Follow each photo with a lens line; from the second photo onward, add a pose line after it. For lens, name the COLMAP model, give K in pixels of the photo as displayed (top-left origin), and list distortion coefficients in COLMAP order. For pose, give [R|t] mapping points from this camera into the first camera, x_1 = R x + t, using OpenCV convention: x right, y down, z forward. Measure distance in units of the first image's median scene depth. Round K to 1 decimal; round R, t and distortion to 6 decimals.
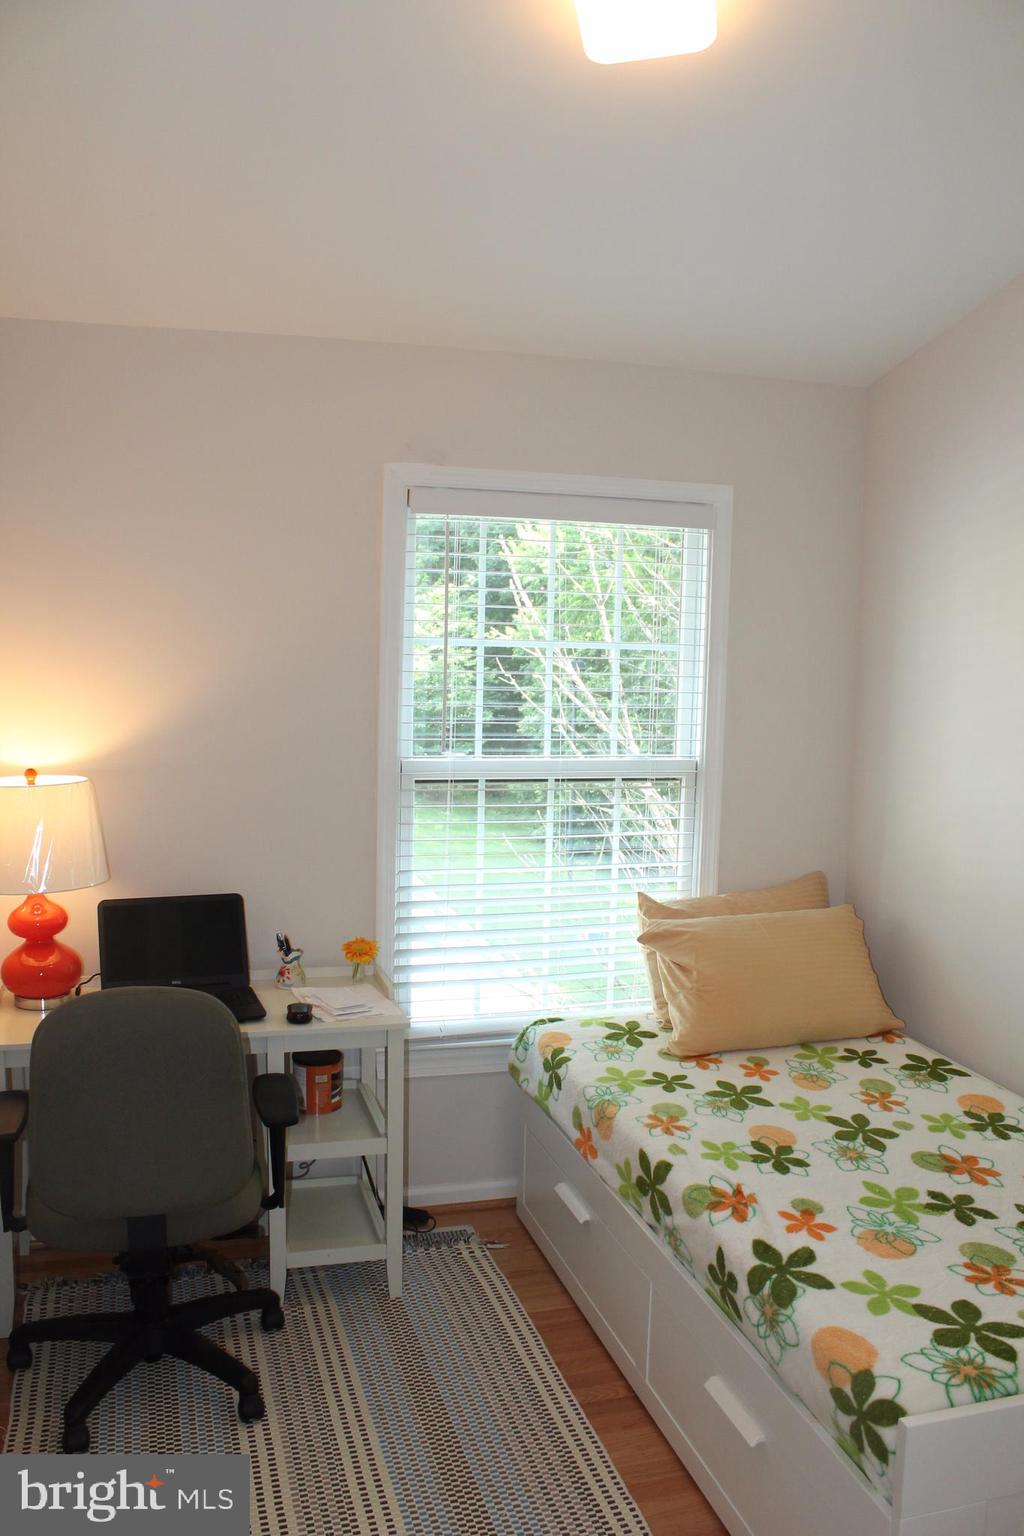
lens RADIAL K [[1316.3, 0, 512.0], [0, 1316.3, 768.0], [0, 0, 1]] dist [-0.162700, 0.156186]
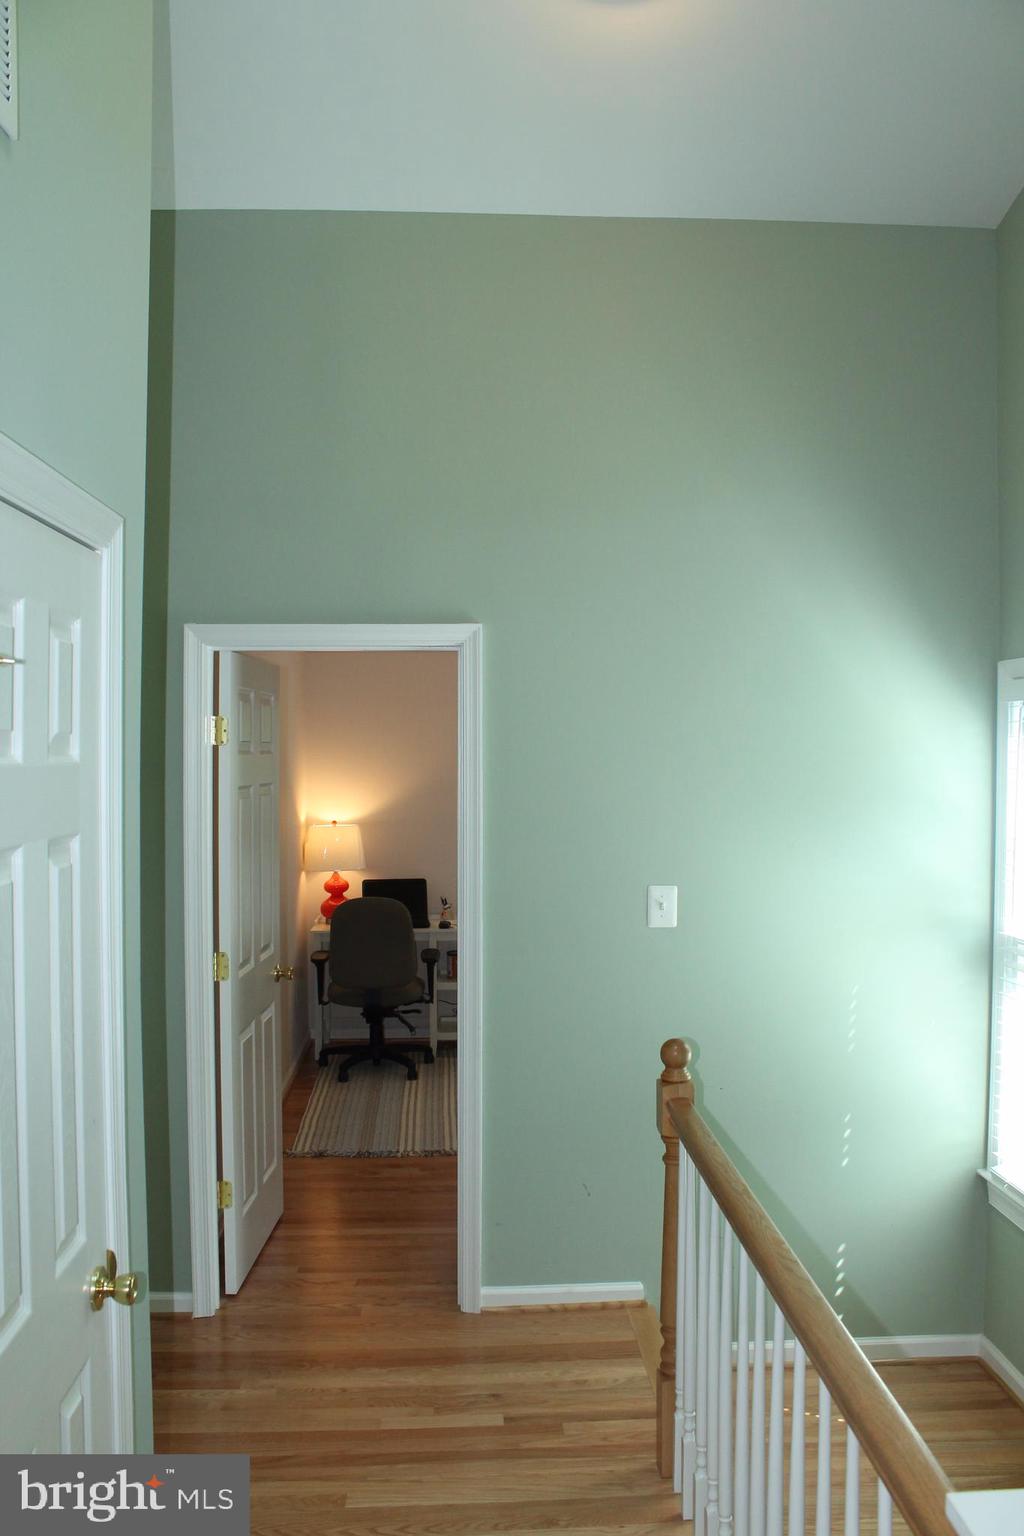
lens RADIAL K [[1316.3, 0, 512.0], [0, 1316.3, 768.0], [0, 0, 1]] dist [-0.162700, 0.156186]
pose [[0.972051, -0.021334, -0.233800, 0.503118], [-0.002343, 0.994932, -0.100528, 0.145712], [0.234760, 0.098266, 0.967074, -1.246578]]
